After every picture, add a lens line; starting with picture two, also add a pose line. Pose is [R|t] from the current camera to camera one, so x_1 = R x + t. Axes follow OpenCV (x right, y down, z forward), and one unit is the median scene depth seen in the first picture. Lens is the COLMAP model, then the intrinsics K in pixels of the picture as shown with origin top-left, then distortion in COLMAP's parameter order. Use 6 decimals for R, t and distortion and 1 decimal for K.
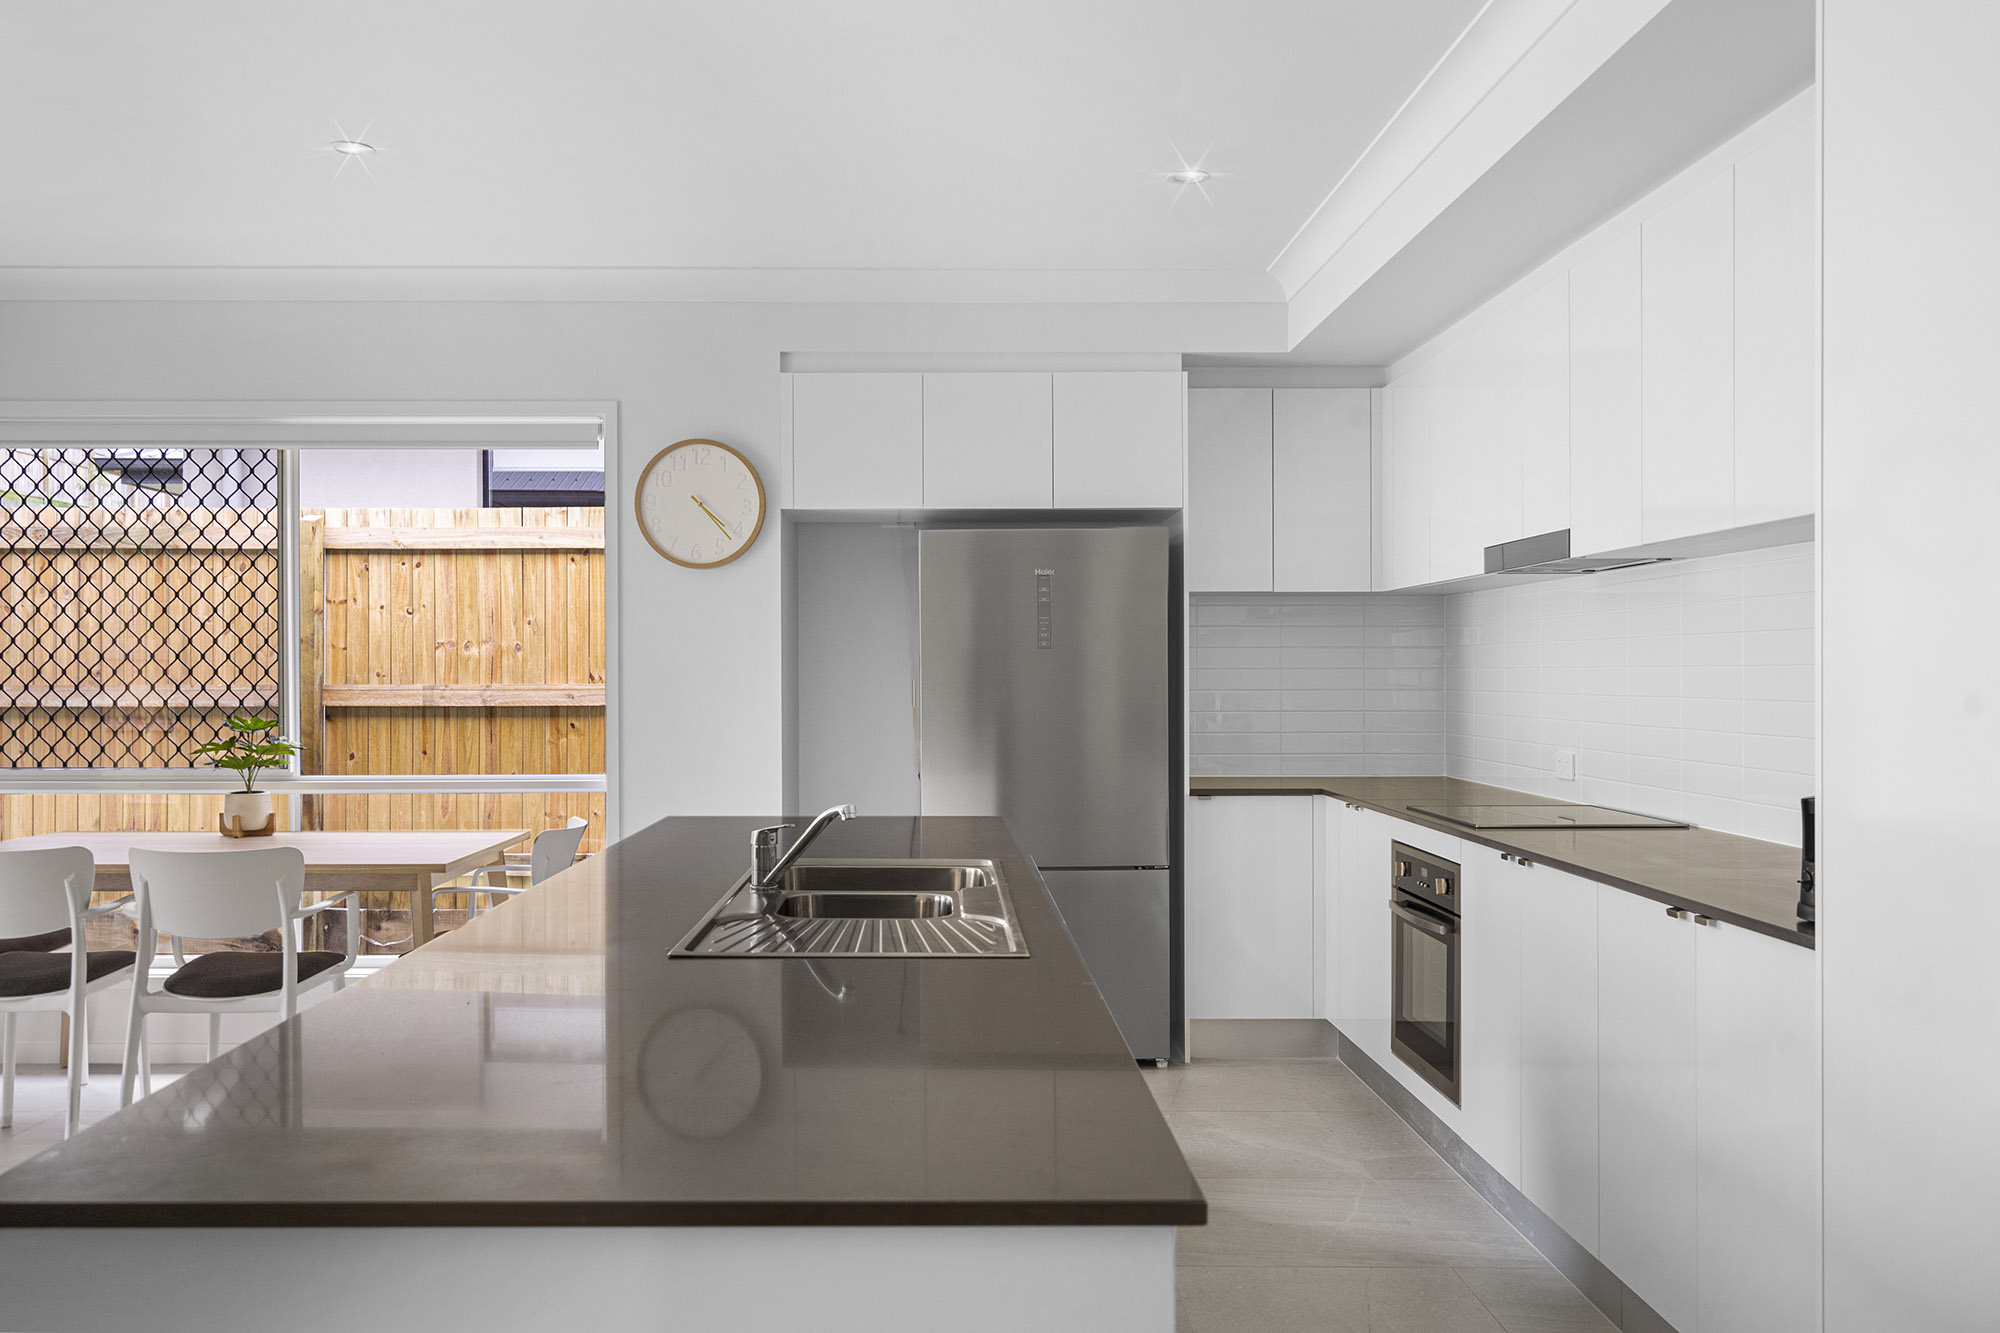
lens RADIAL K [[1602.5, 0, 946.4], [0, 1602.5, 686.6], [0, 0, 1]] dist [0.005532, -0.006879]
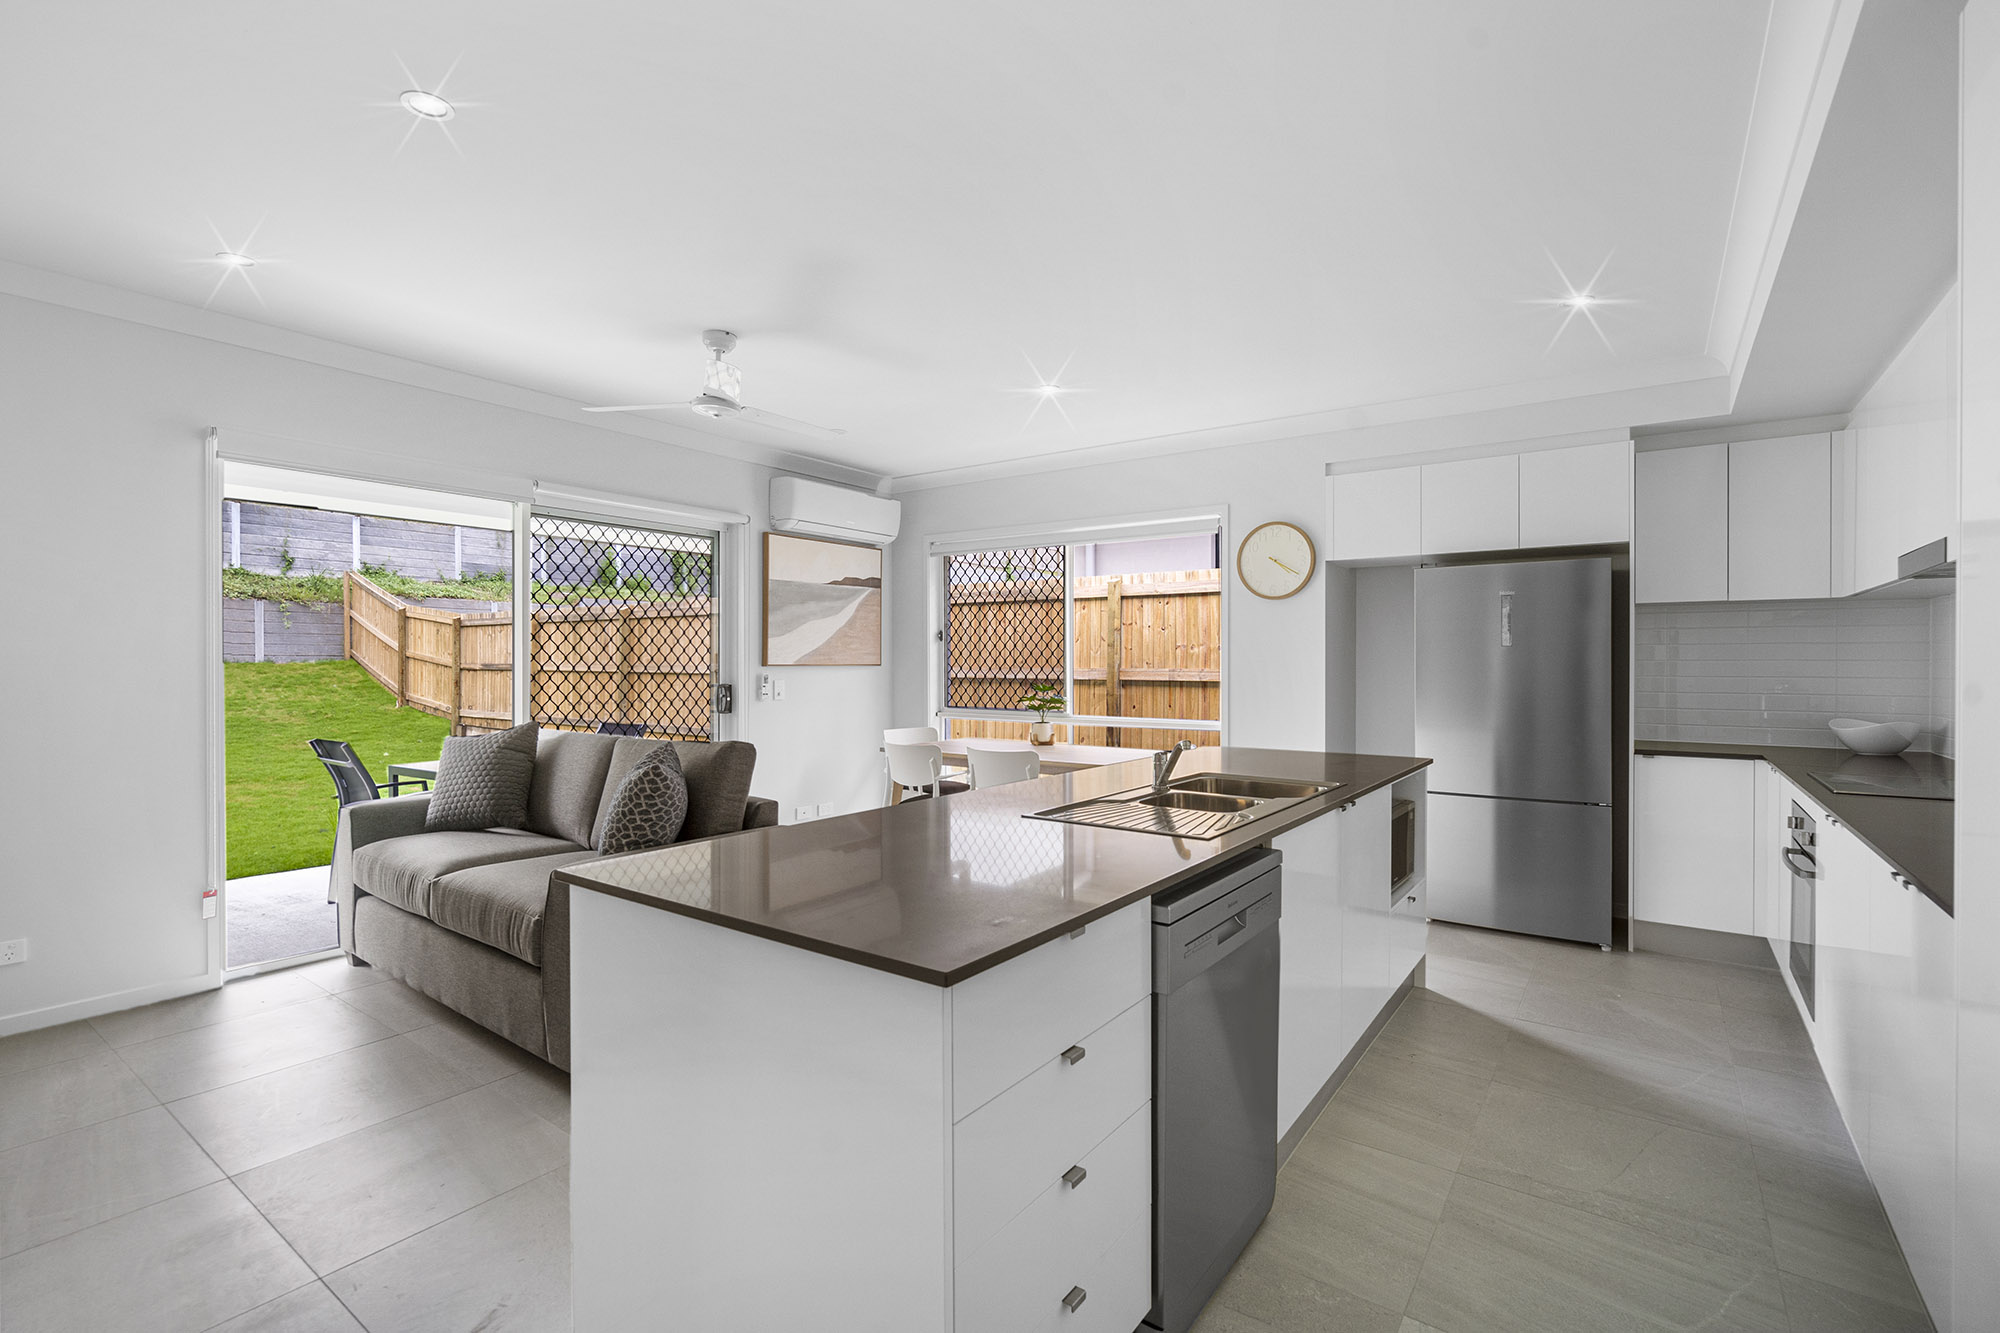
lens RADIAL K [[916.2, 0, 995.7], [0, 916.2, 670.9], [0, 0, 1]] dist [-0.002724, 0.003175]
pose [[0.812517, 0.007816, -0.582885, 0.119464], [-0.007469, 0.999968, 0.002997, -0.000277], [0.582889, 0.001918, 0.812549, 0.042007]]
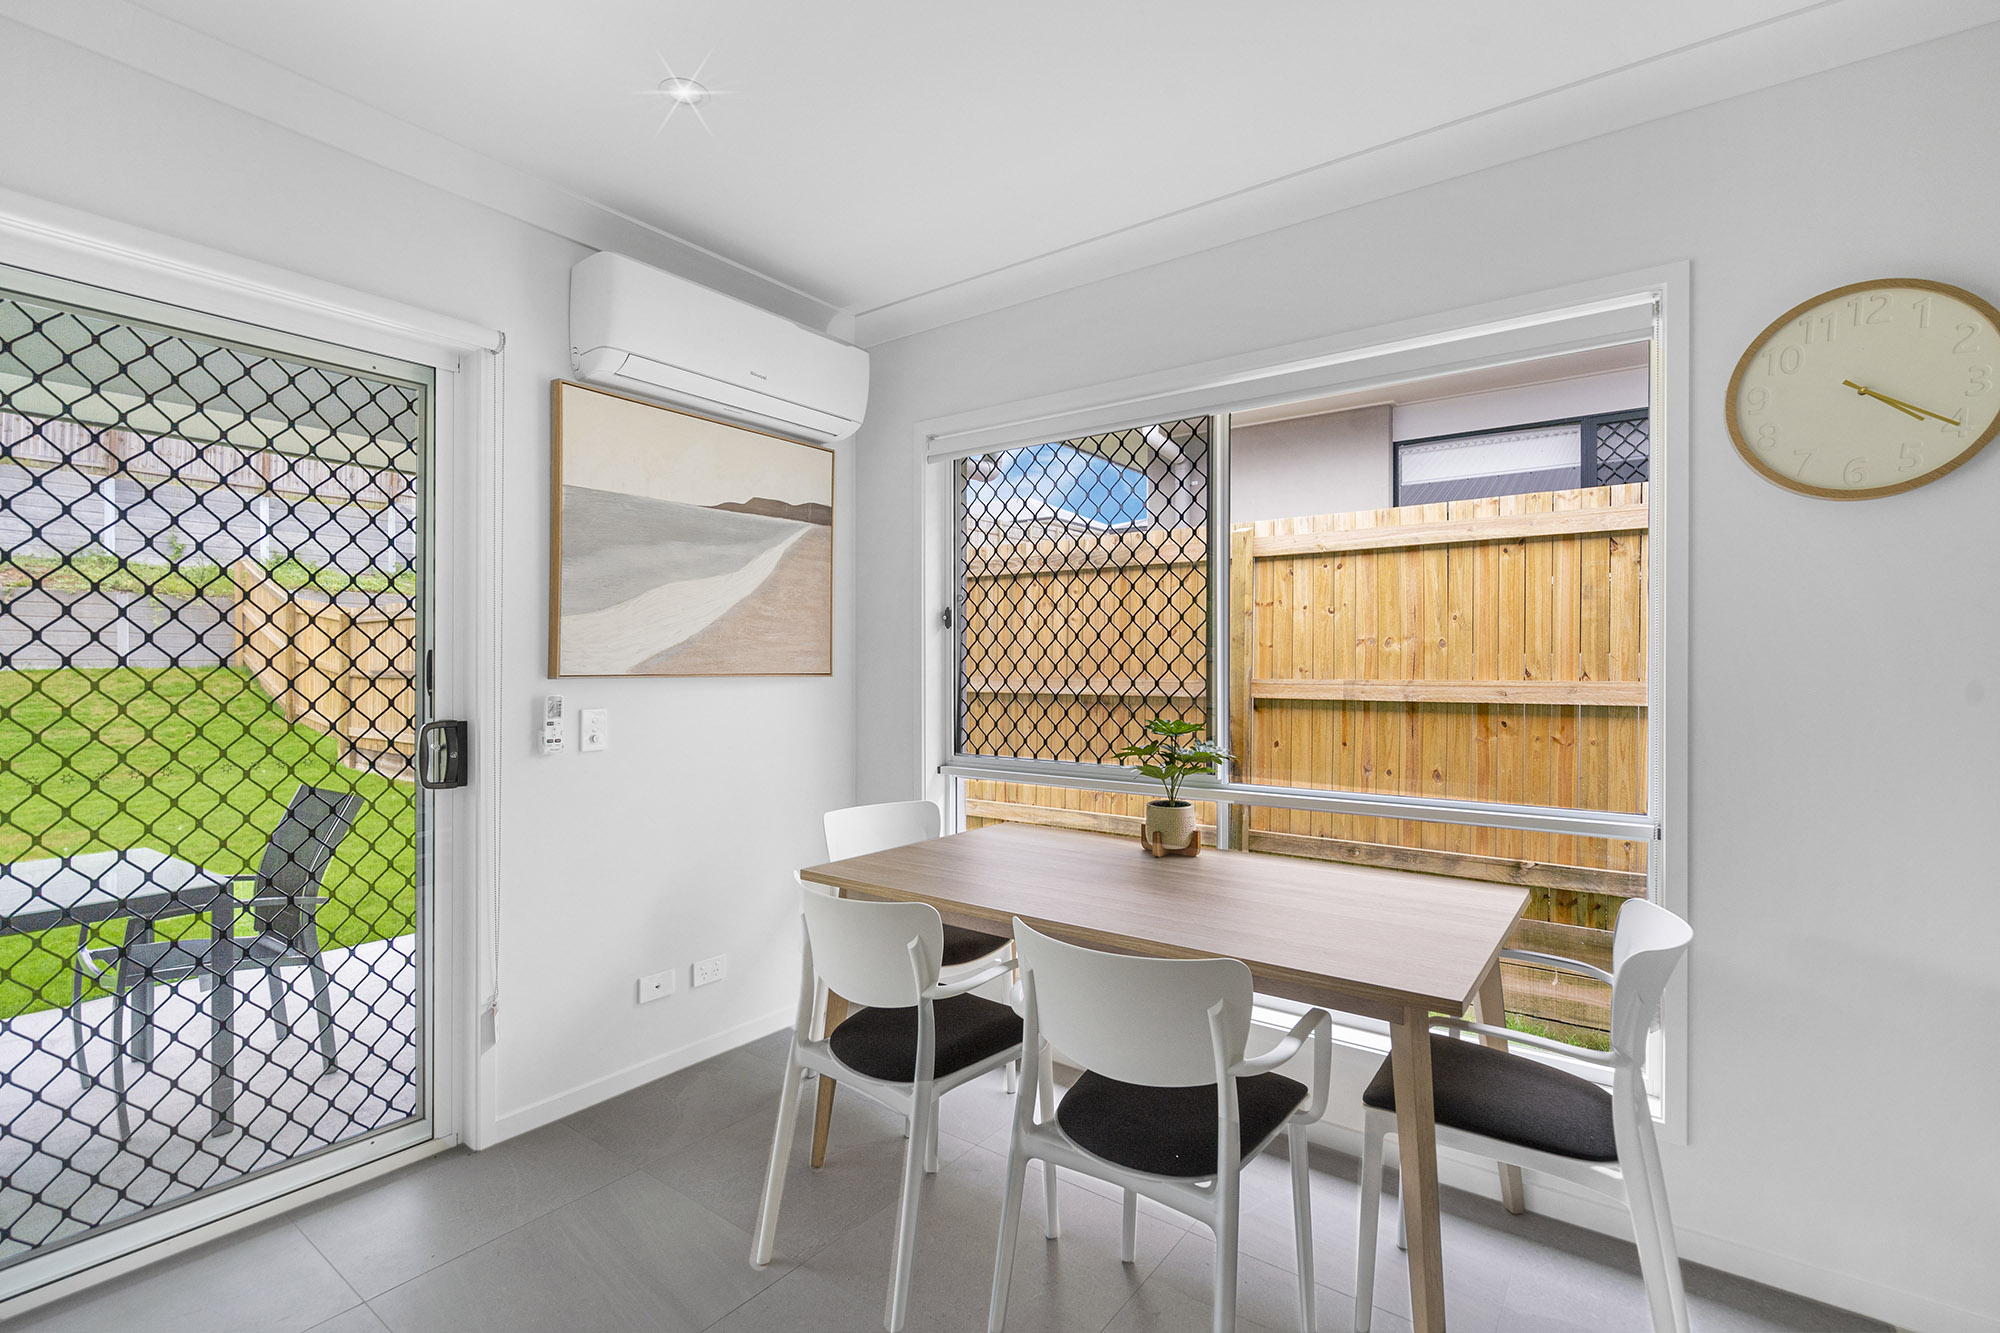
lens RADIAL K [[916.2, 0, 996.8], [0, 916.2, 673.4], [0, 0, 1]] dist [-0.002724, 0.003175]
pose [[0.802970, 0.006170, -0.595988, -0.151361], [-0.007312, 0.999973, 0.000500, -0.003977], [0.595975, 0.003957, 0.802993, 0.382639]]
